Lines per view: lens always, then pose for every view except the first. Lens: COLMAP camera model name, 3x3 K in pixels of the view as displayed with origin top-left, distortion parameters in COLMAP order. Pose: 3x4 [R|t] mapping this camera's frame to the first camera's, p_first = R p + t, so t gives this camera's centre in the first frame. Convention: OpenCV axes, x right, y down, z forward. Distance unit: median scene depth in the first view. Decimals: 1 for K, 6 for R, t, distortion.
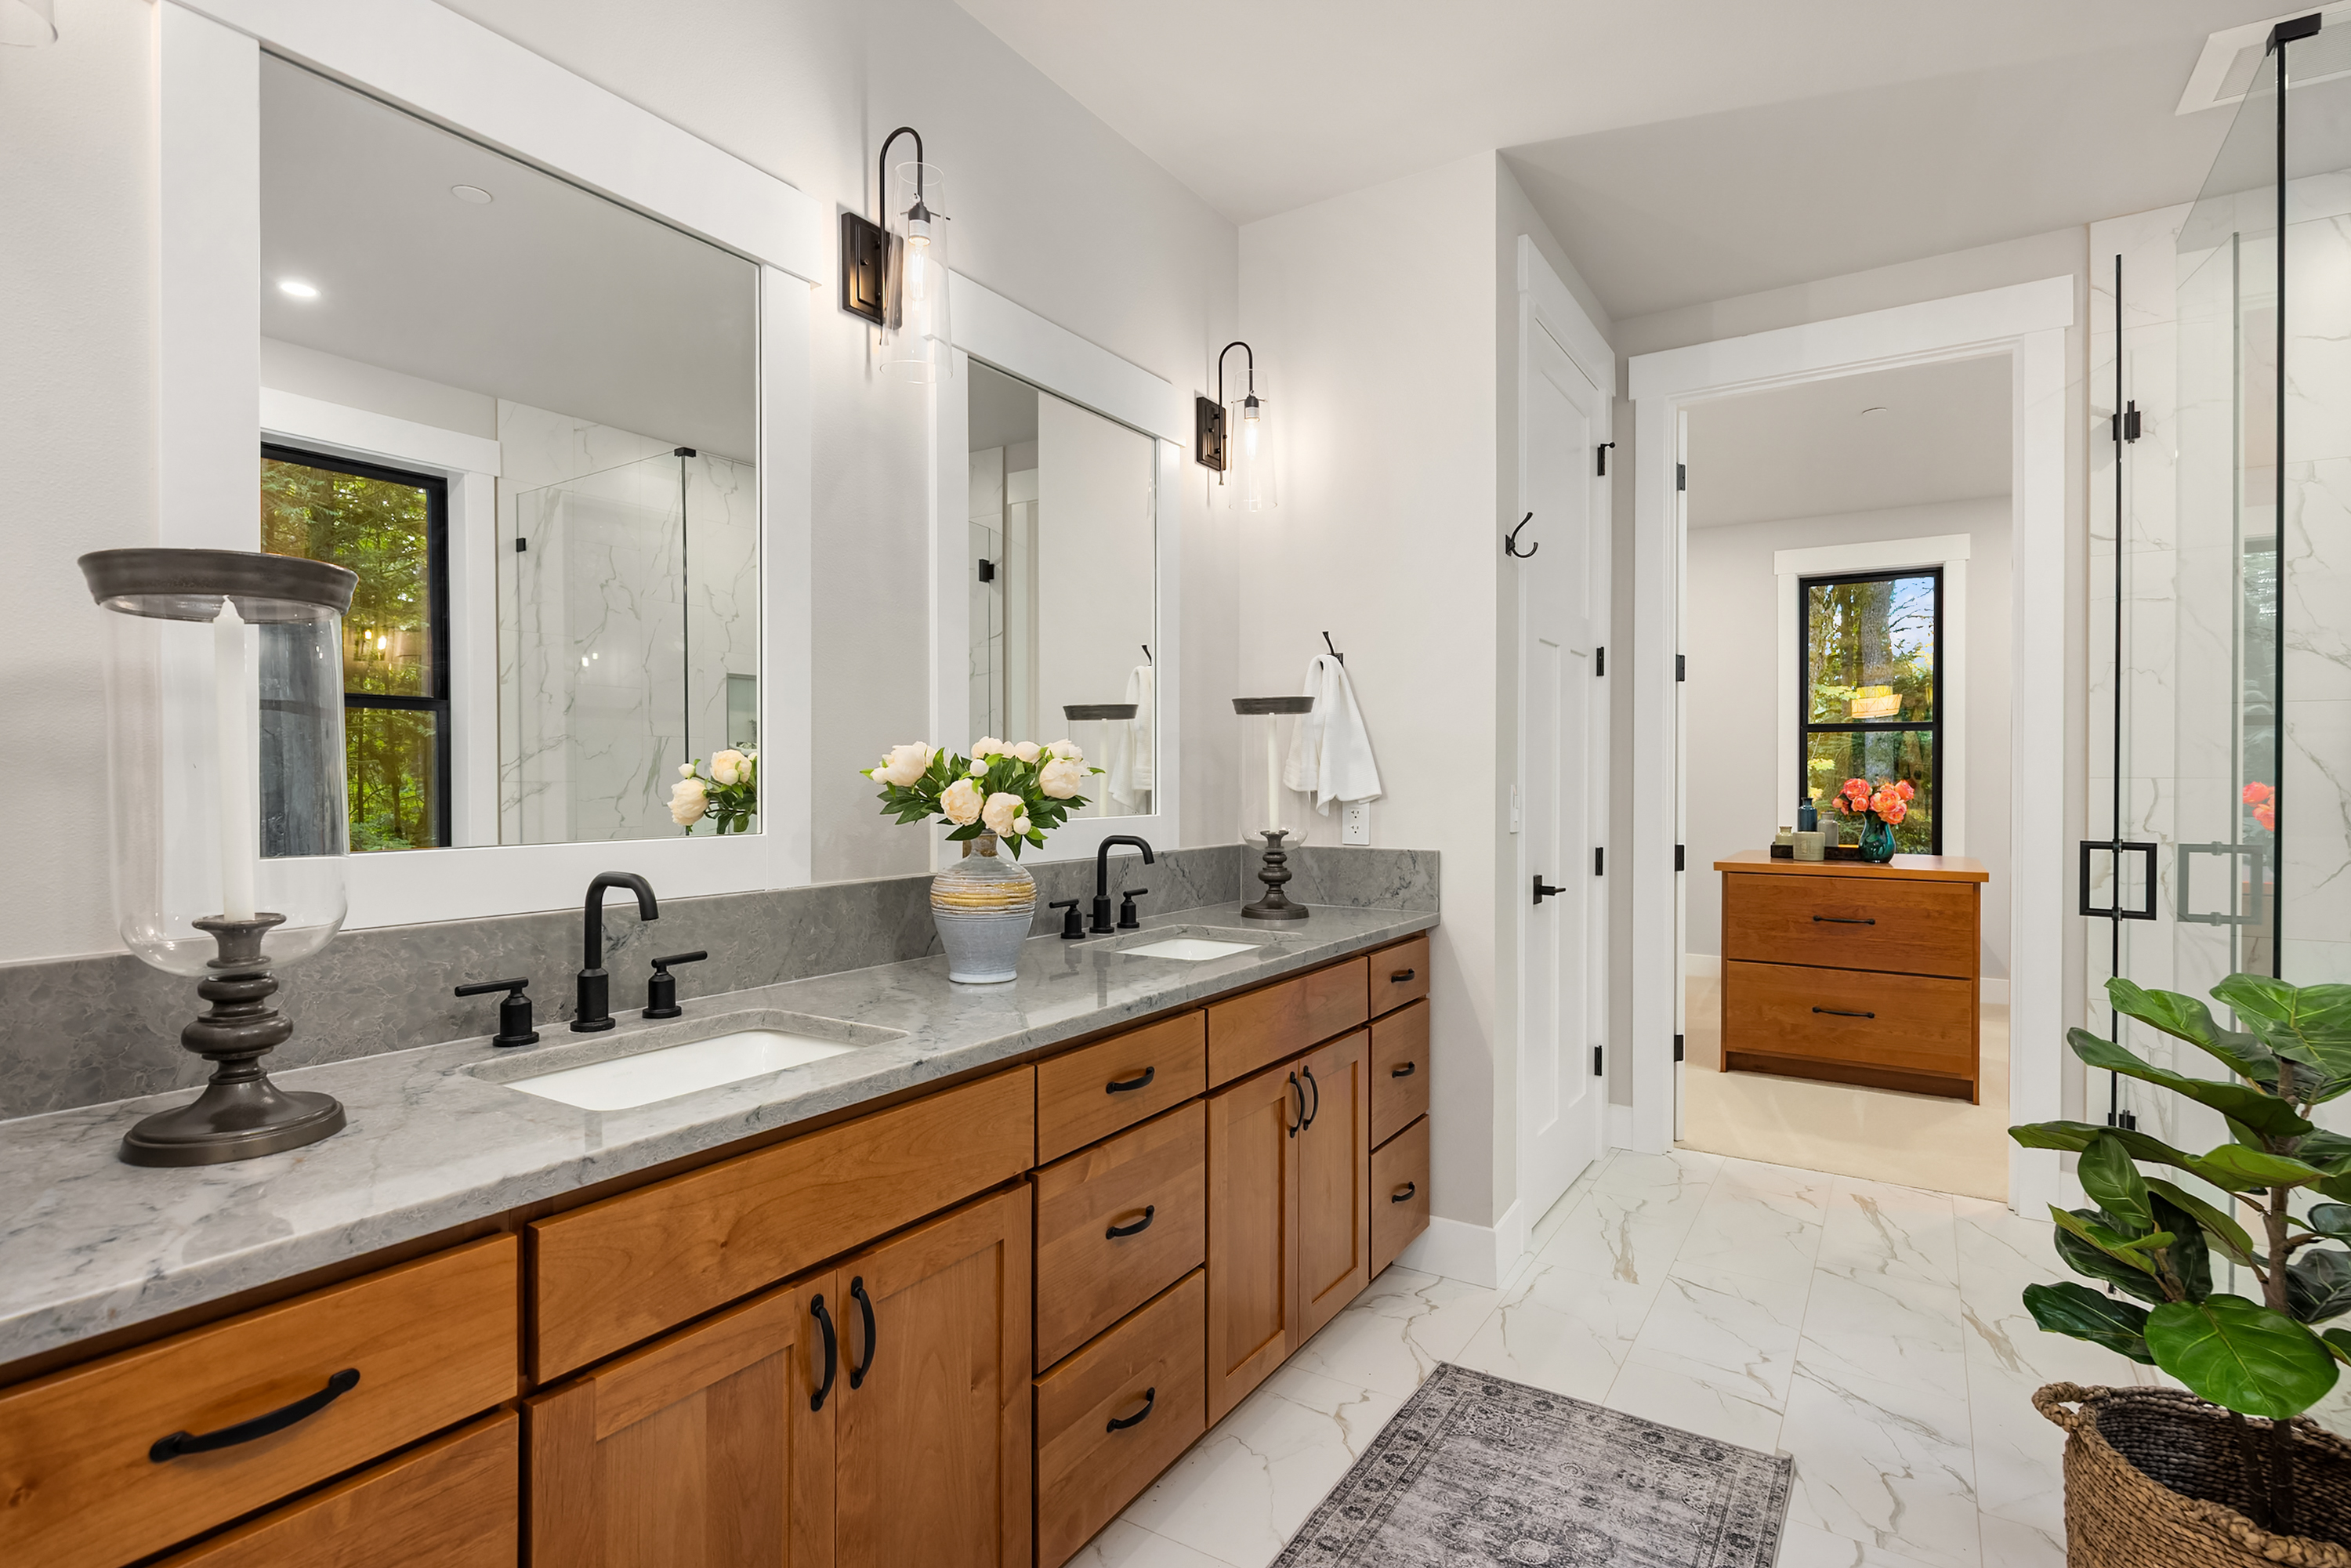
lens RADIAL K [[1185.8, 0, 1167.1], [0, 1185.8, 793.8], [0, 0, 1]] dist [0.011716, 0.000221]
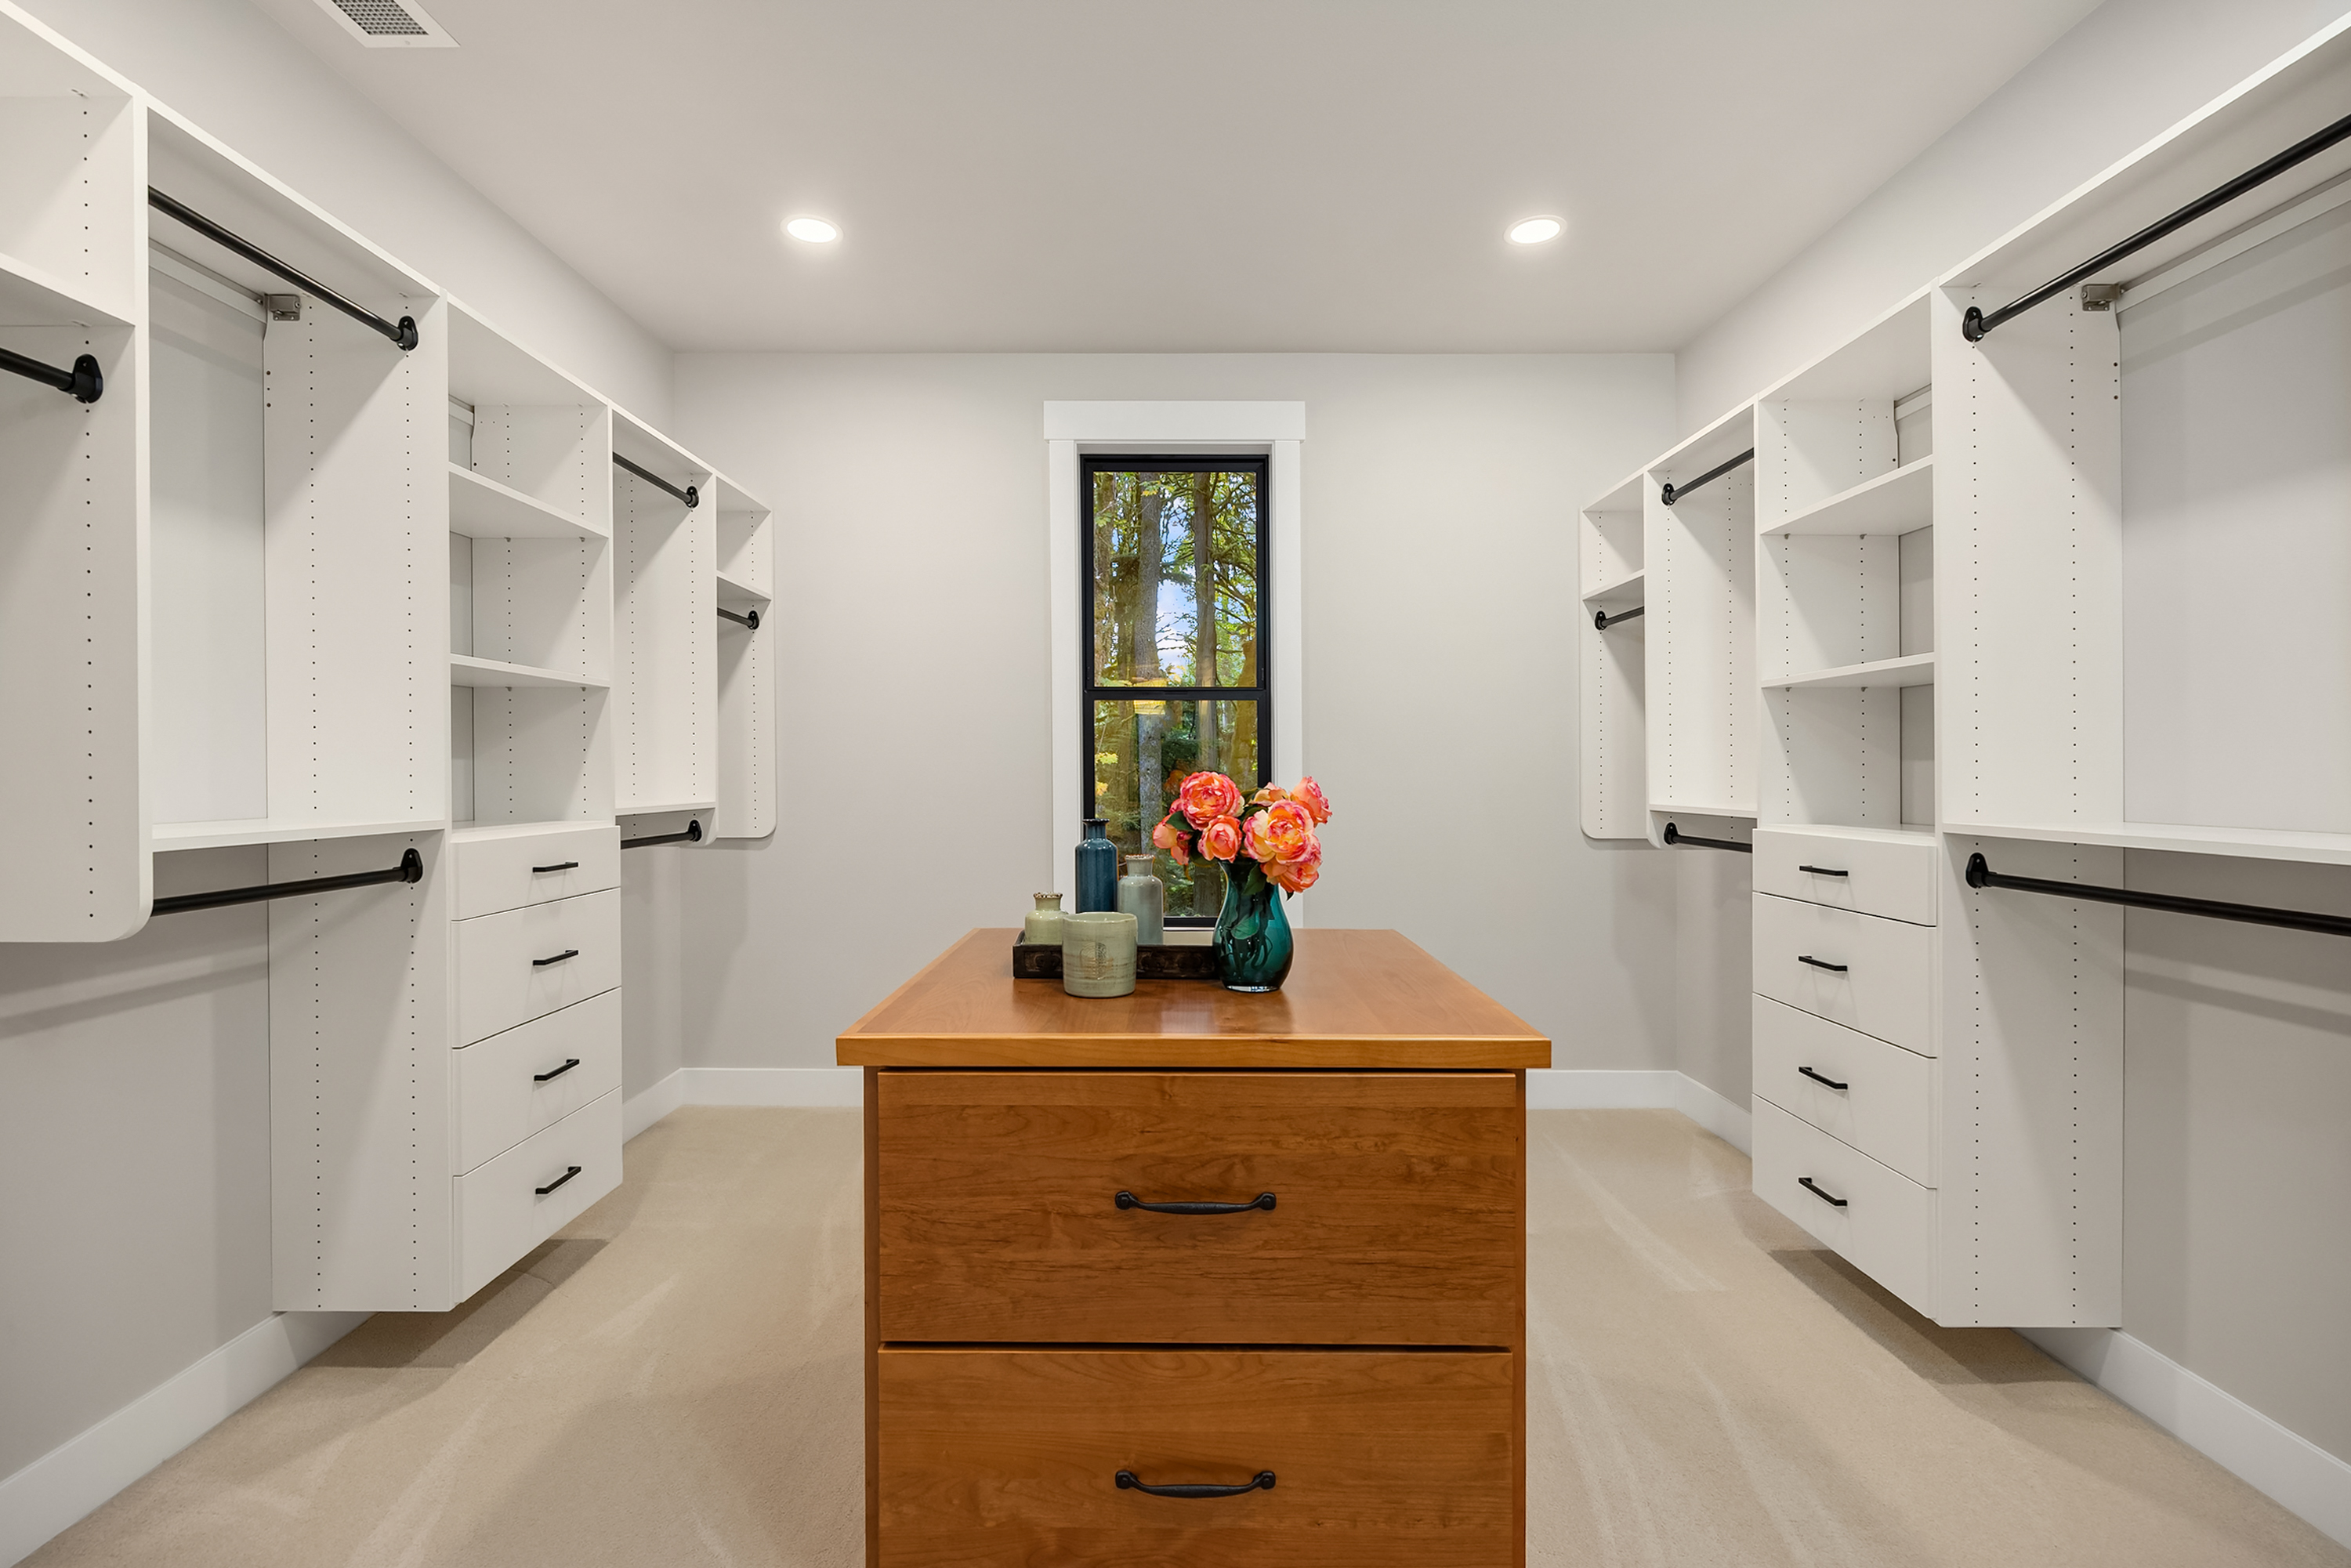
lens RADIAL K [[1045.5, 0, 1164.2], [0, 1045.5, 772.9], [0, 0, 1]] dist [0.017821, 0.000062]
pose [[0.846709, -0.002748, 0.532049, 0.427633], [0.009913, 0.999895, -0.010612, -0.010566], [-0.531963, 0.014260, 0.846647, 0.796211]]
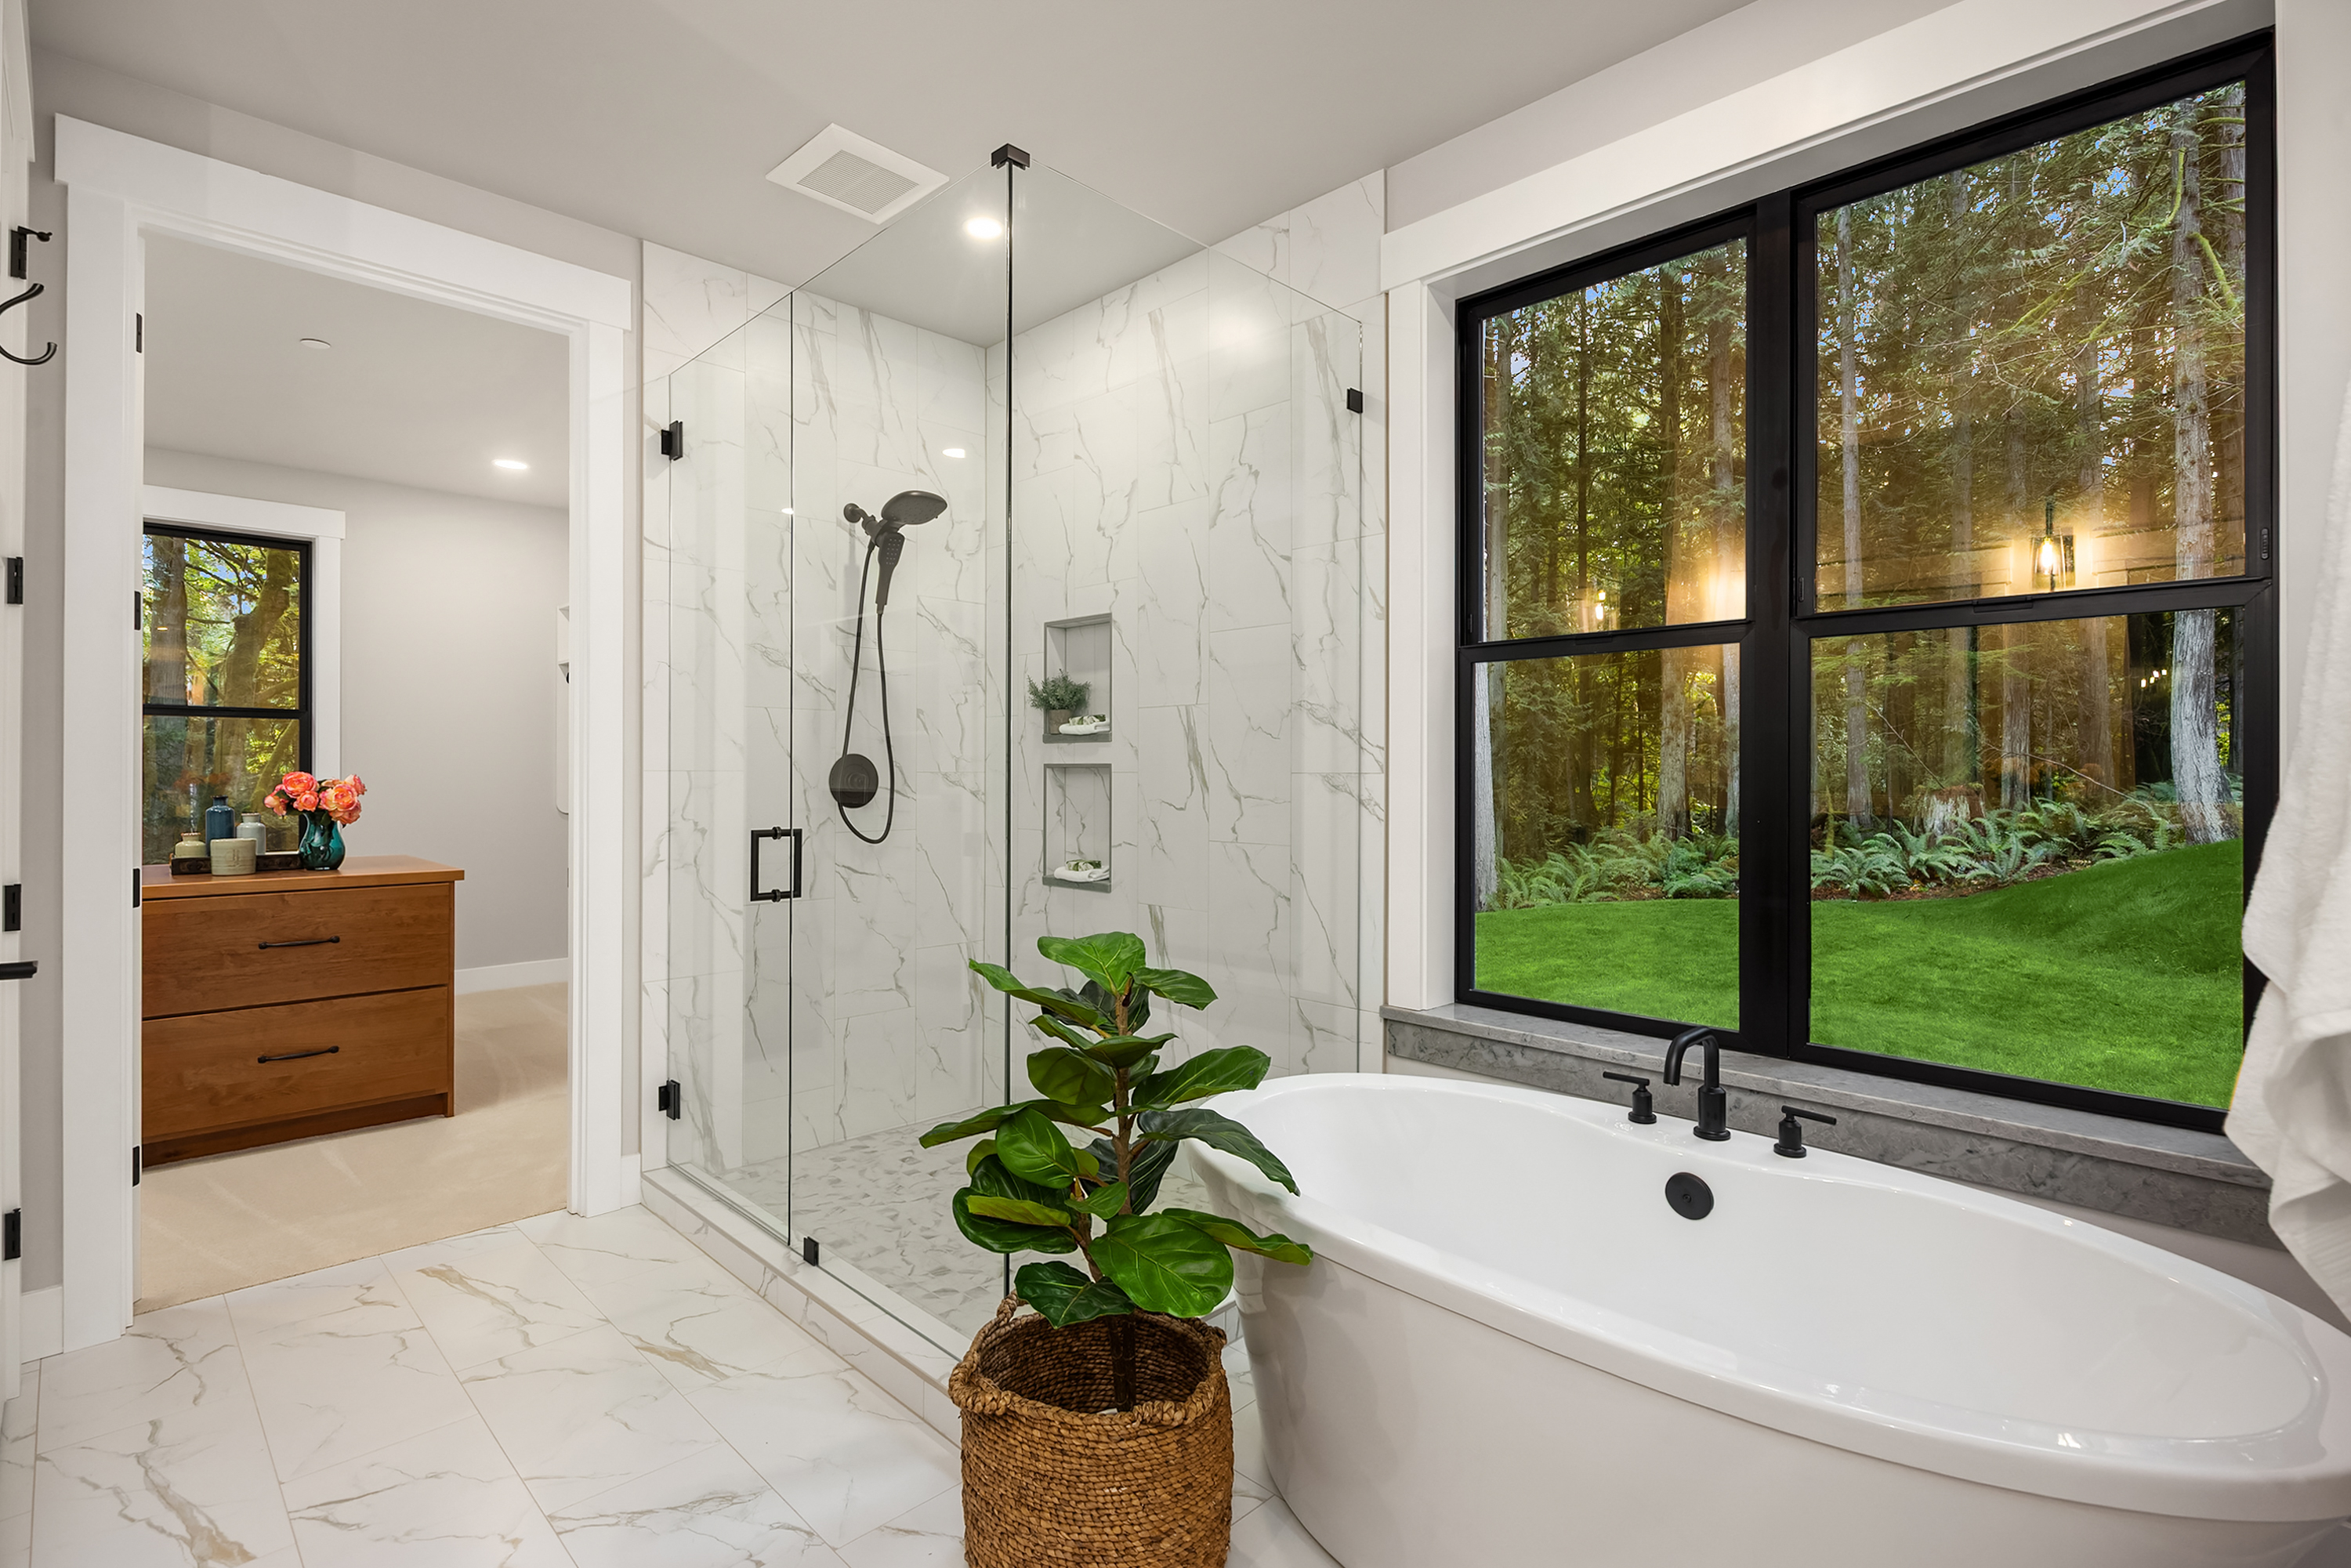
lens RADIAL K [[1098.8, 0, 1166.9], [0, 1098.8, 771.8], [0, 0, 1]] dist [-0.000532, -0.000926]
pose [[0.222331, 0.001387, 0.974970, -0.046253], [0.015073, 0.999875, -0.004859, -0.000285], [-0.974855, 0.015776, 0.222283, 0.251415]]
